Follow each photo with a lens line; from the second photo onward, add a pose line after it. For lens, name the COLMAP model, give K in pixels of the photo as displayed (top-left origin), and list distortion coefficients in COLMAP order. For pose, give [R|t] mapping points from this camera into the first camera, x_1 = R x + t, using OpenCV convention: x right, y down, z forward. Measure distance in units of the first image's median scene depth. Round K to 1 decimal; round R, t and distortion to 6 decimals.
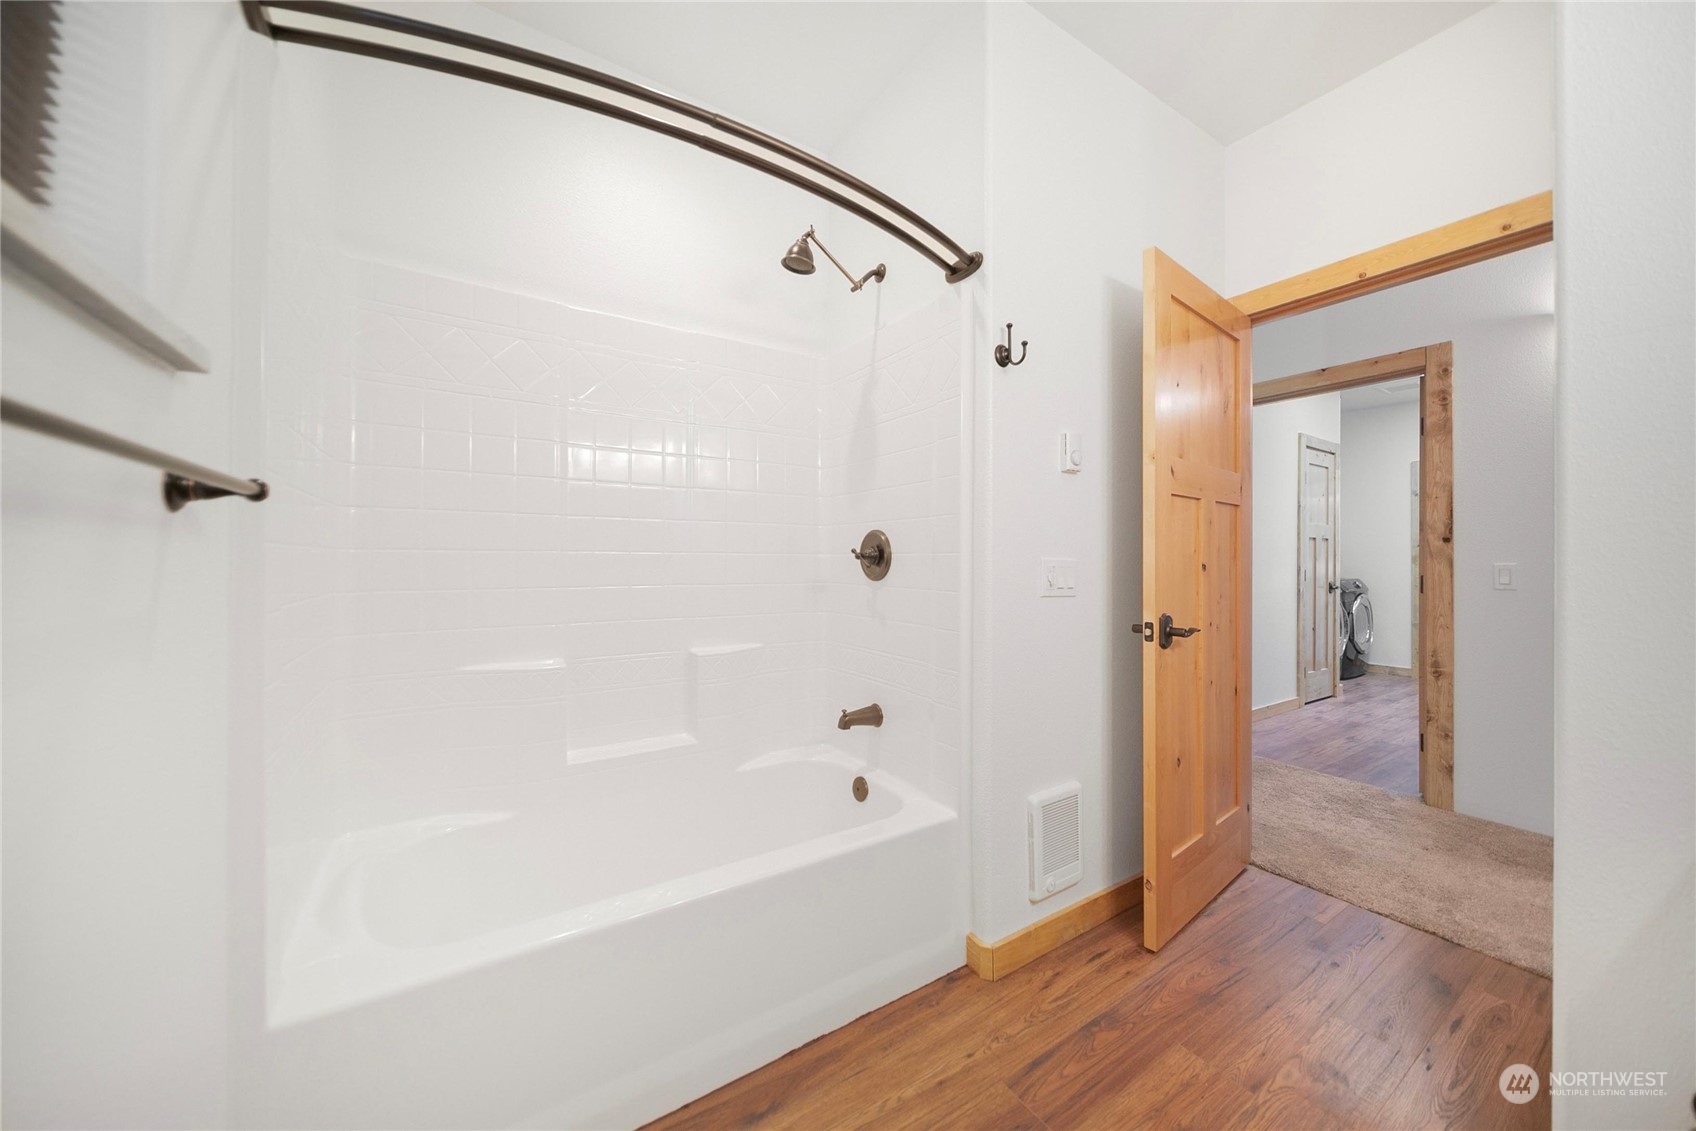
lens RADIAL K [[594.1, 0, 848.0], [0, 594.1, 565.5], [0, 0, 1]] dist [0.000317, 0.000026]
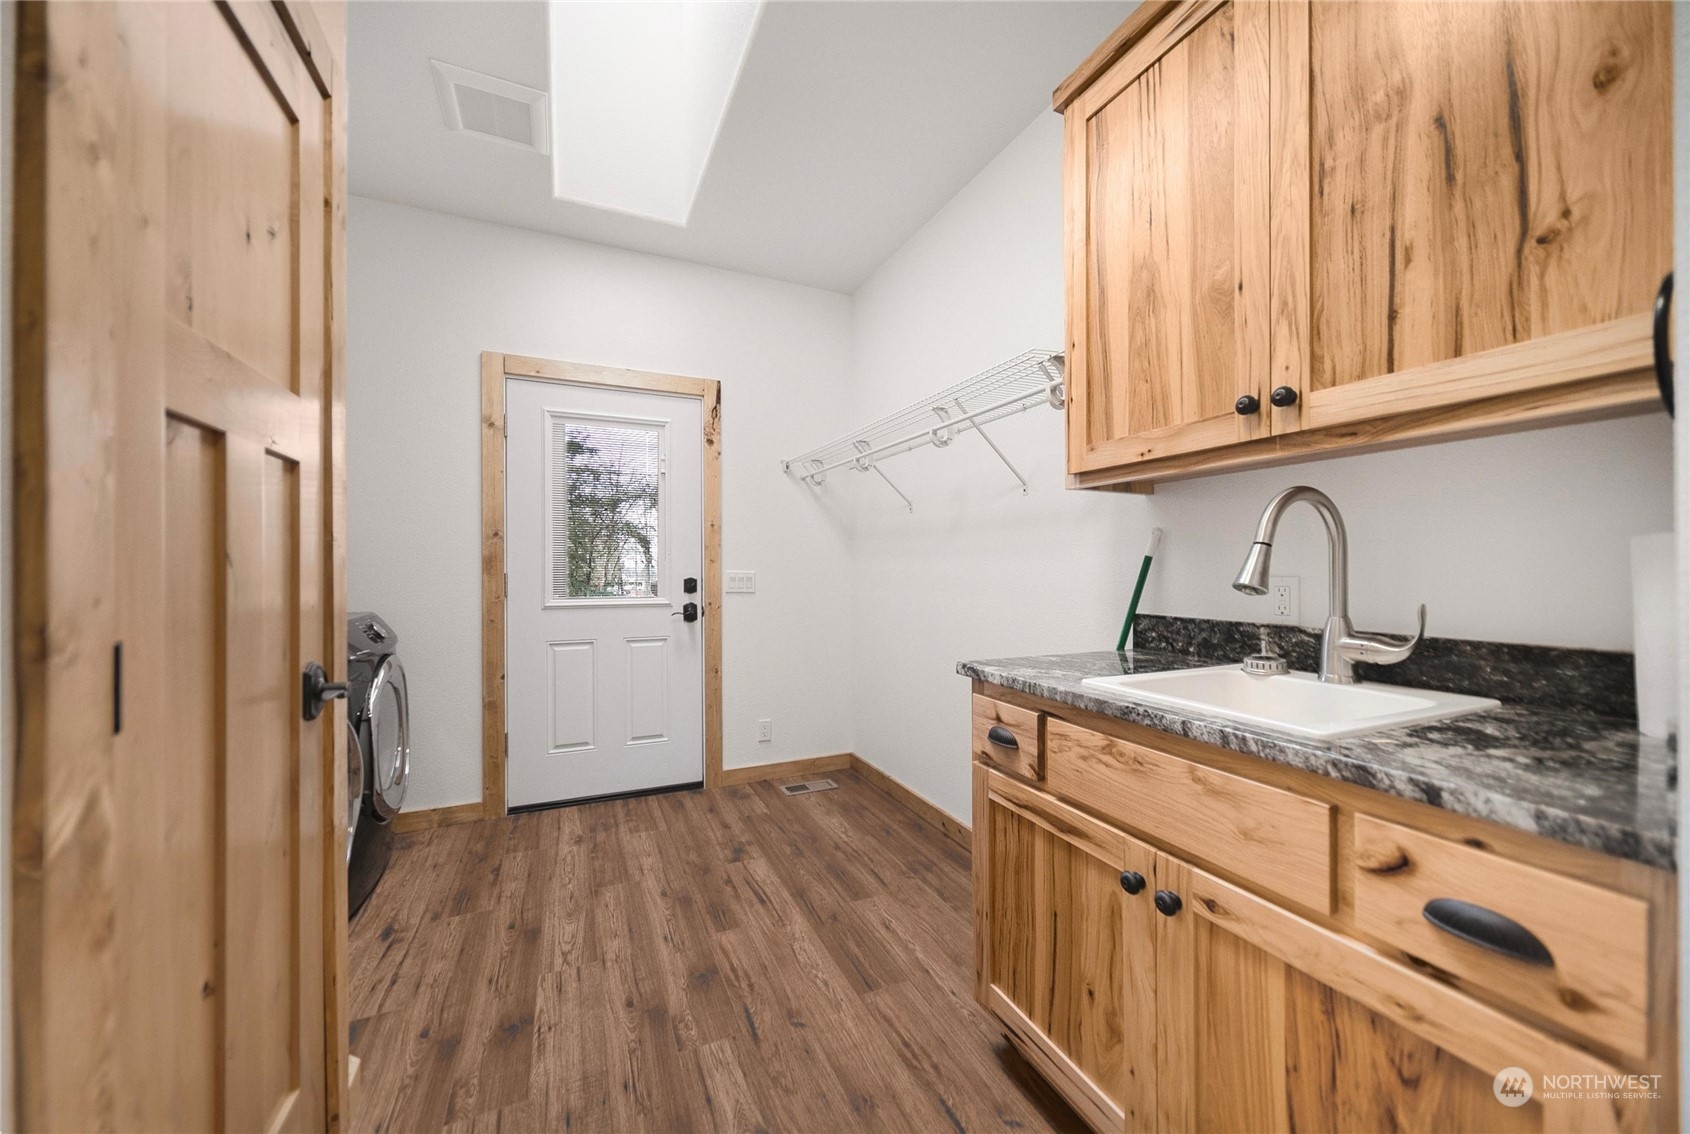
lens RADIAL K [[614.5, 0, 845.0], [0, 614.5, 567.0], [0, 0, 1]] dist [-0.000079, 0.000001]
pose [[0.163312, 0.004607, 0.986564, 0.633474], [0.005941, 0.999966, -0.005653, -0.007568], [-0.986557, 0.006784, 0.163279, 0.783087]]
